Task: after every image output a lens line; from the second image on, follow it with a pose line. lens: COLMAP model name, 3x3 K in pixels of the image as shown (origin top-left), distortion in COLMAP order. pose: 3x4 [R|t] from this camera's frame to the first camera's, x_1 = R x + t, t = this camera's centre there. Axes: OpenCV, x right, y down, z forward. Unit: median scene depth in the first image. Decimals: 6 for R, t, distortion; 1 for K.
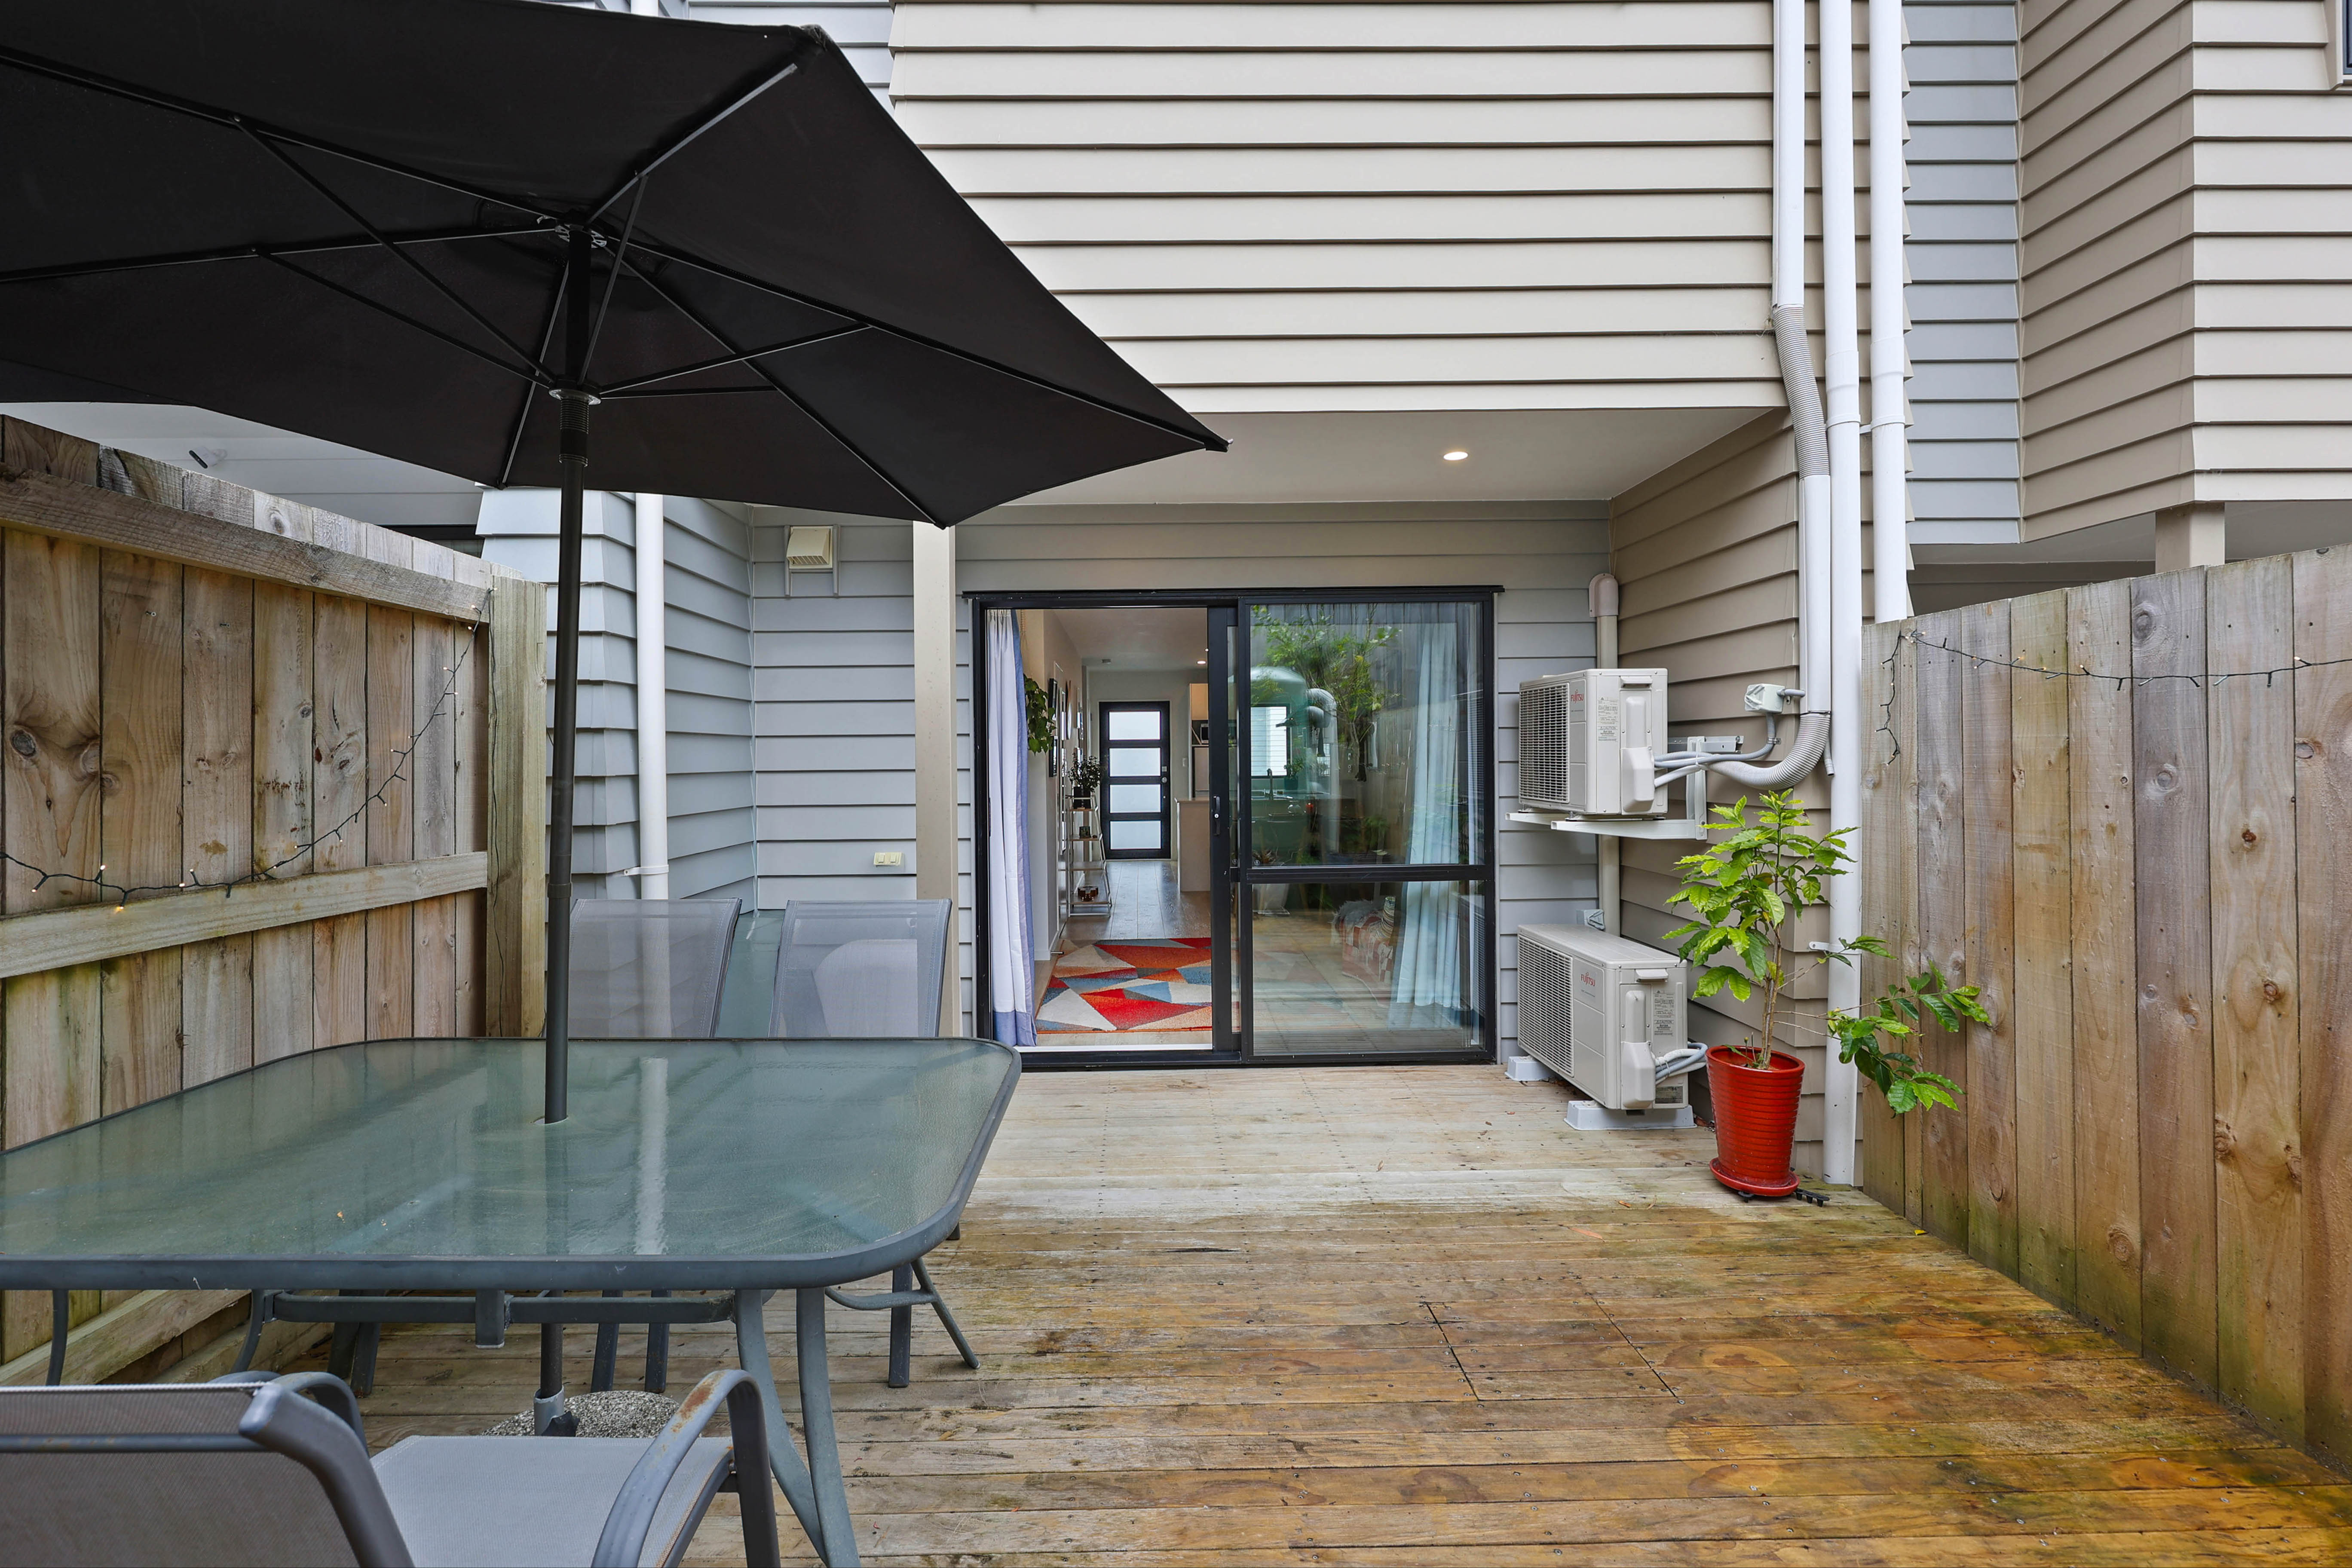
lens RADIAL K [[989.9, 0, 1101.5], [0, 989.9, 793.3], [0, 0, 1]] dist [-0.000653, 0.001133]
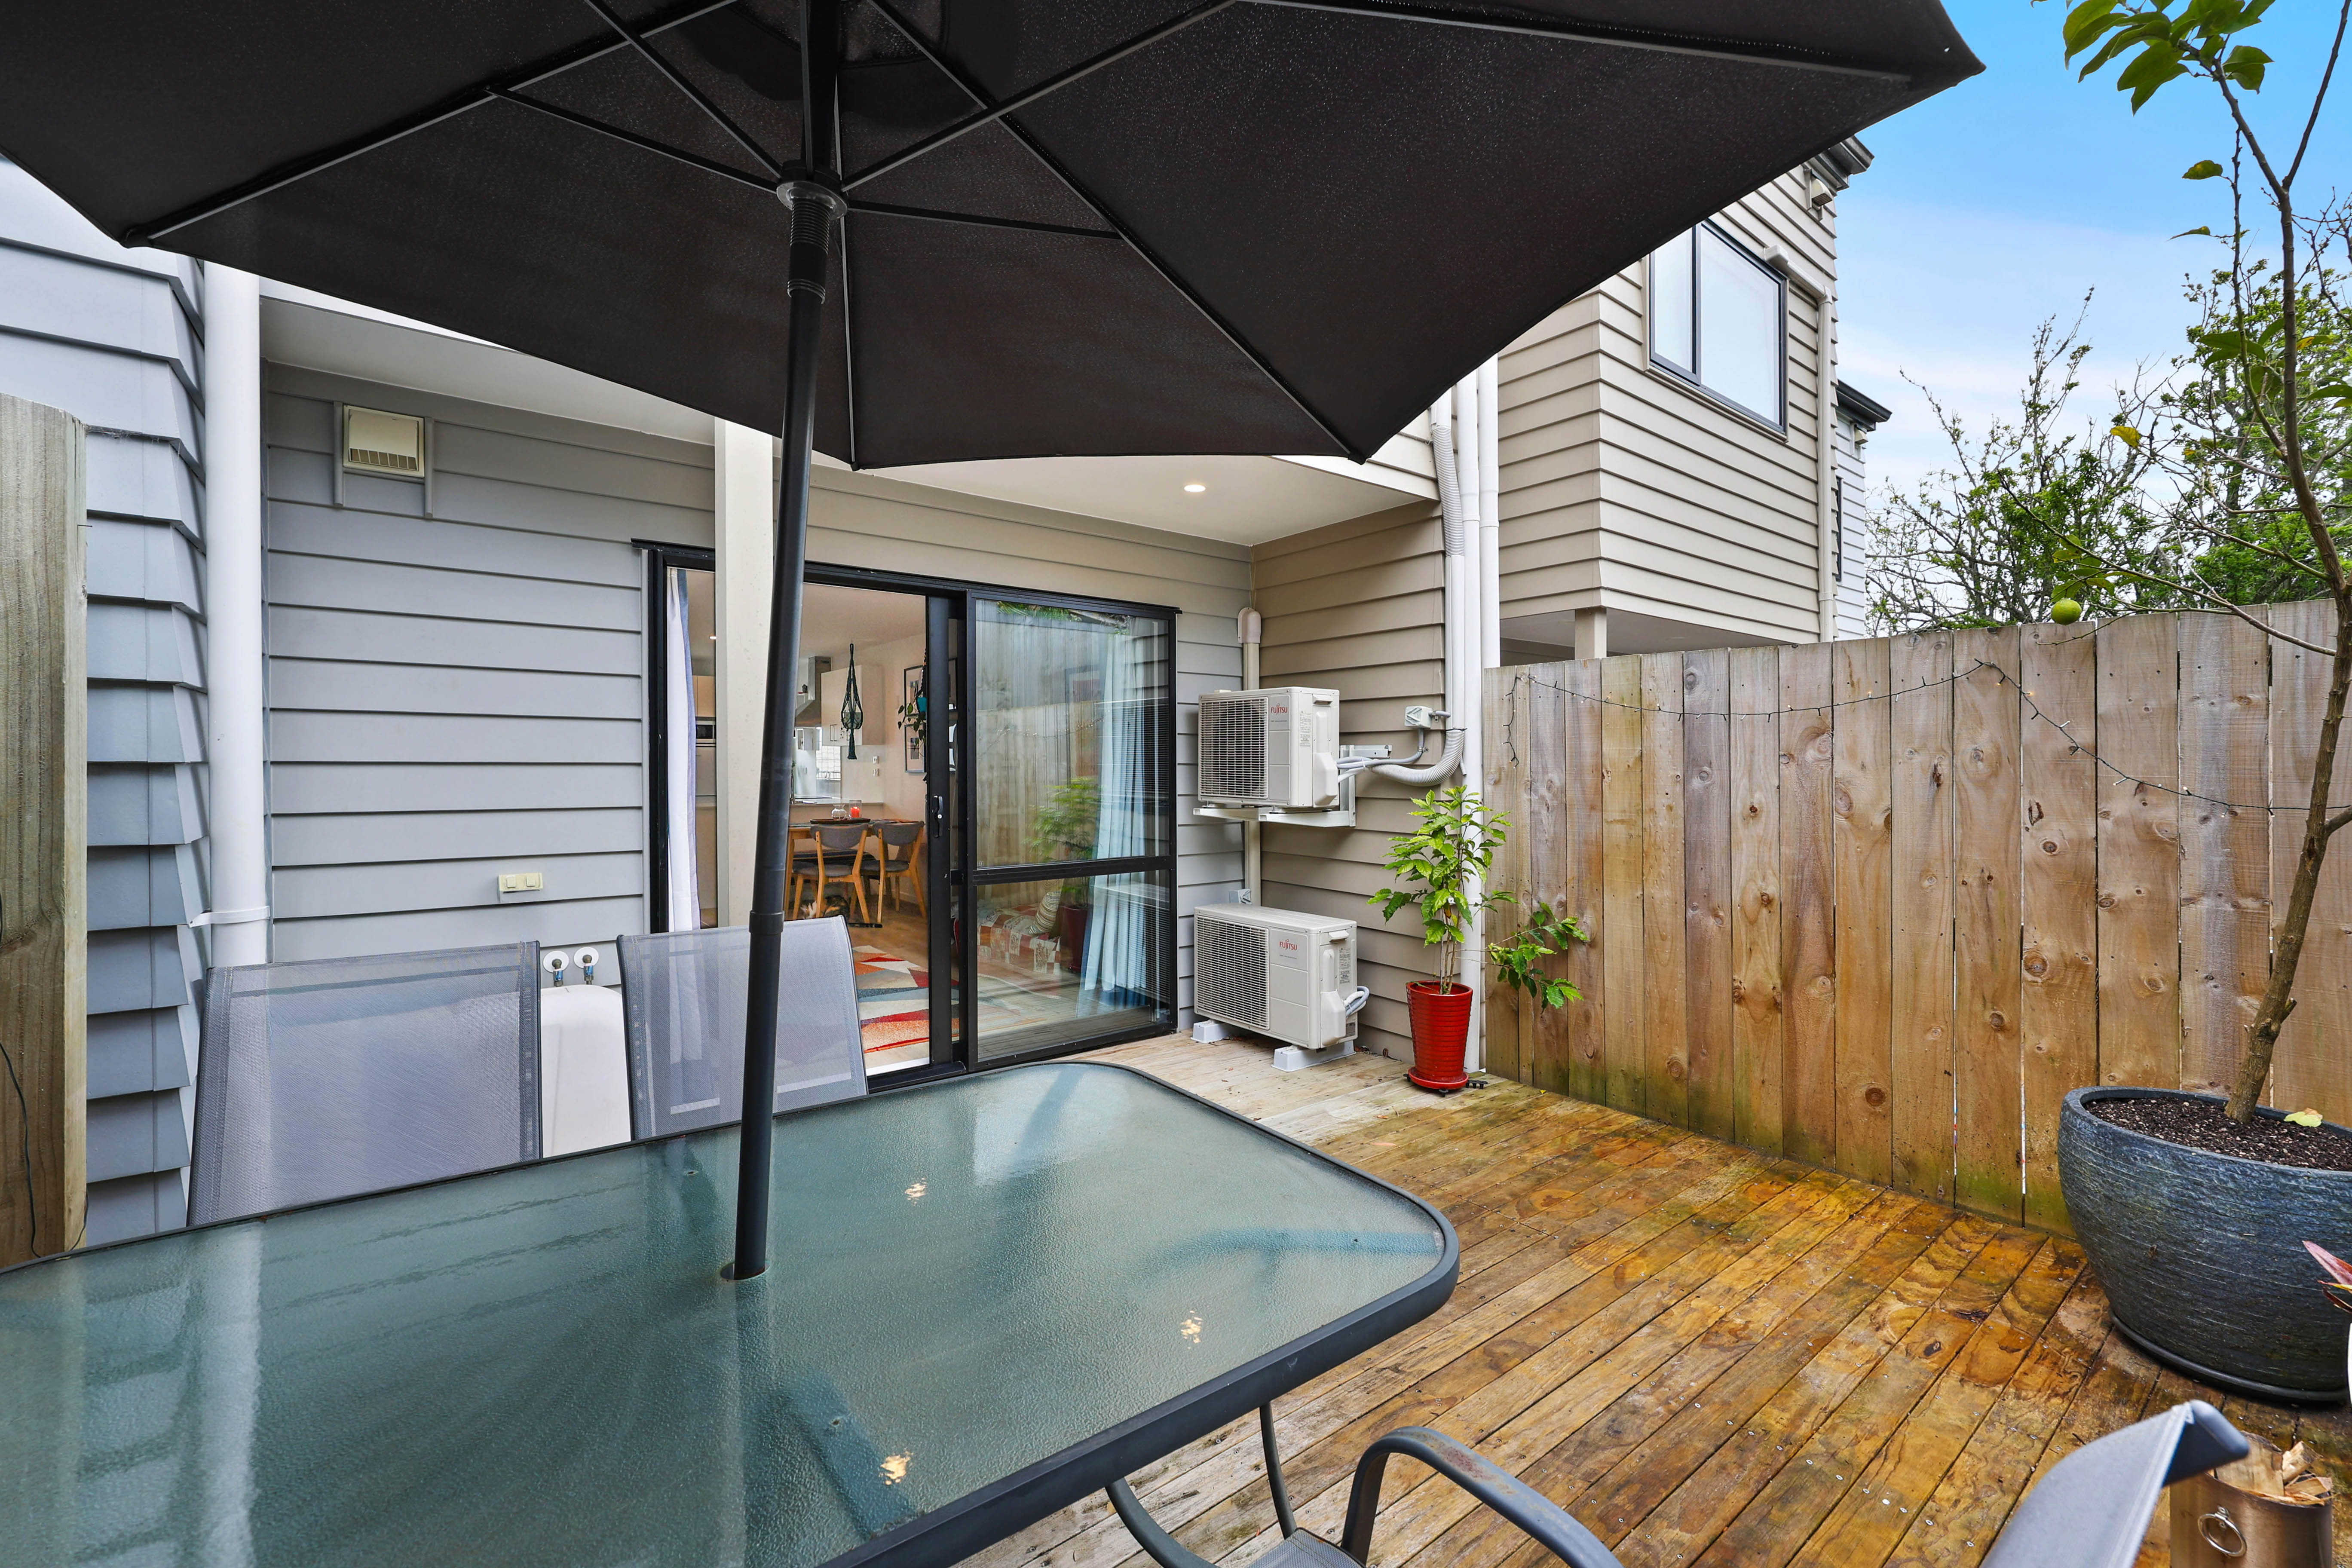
lens RADIAL K [[989.9, 0, 1158.2], [0, 989.9, 792.4], [0, 0, 1]] dist [-0.000653, 0.001133]
pose [[0.789729, -0.002903, 0.613449, -0.525799], [0.007641, 0.999958, -0.005105, 0.011244], [-0.613408, 0.008719, 0.789718, 0.212131]]
